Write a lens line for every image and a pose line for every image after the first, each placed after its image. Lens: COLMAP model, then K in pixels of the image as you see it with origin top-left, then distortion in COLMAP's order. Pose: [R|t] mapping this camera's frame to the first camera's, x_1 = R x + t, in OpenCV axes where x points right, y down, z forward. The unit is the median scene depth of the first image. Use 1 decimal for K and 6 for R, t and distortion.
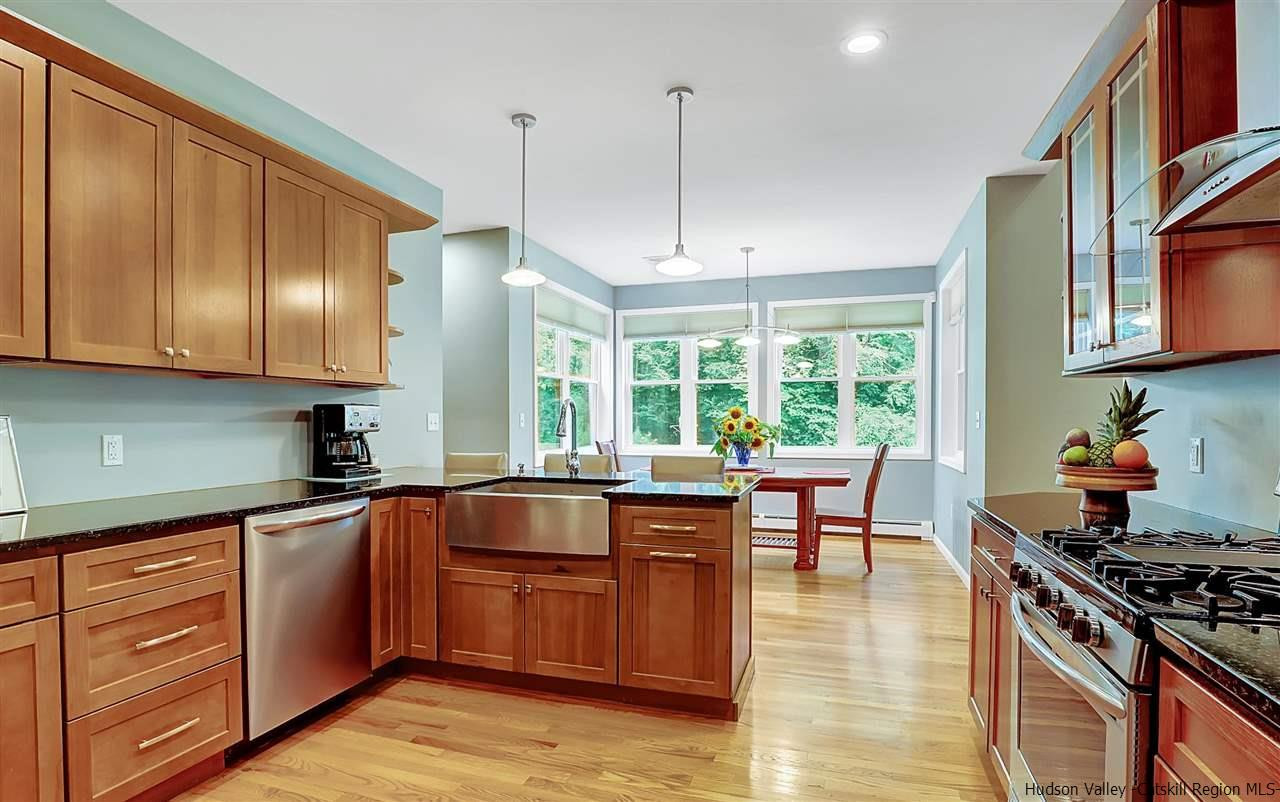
lens RADIAL K [[638.7, 0, 639.6], [0, 638.7, 414.9], [0, 0, 1]] dist [-0.022970, -0.000272]
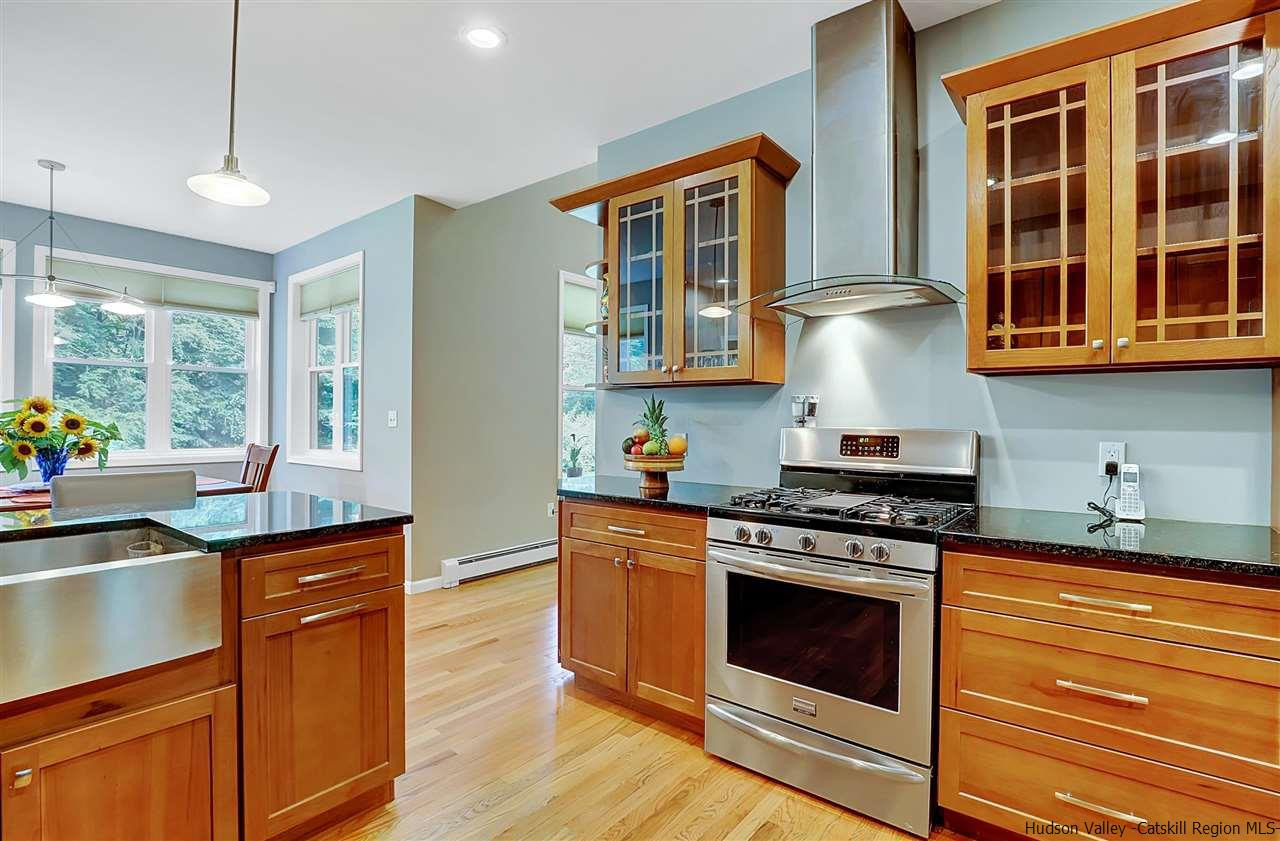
lens RADIAL K [[595.0, 0, 649.8], [0, 595.0, 421.9], [0, 0, 1]] dist [-0.032892, 0.000229]
pose [[0.347658, -0.000171, 0.937621, -0.178461], [-0.015991, 0.999853, 0.006112, 0.000014], [-0.937485, -0.017119, 0.347604, 0.187456]]
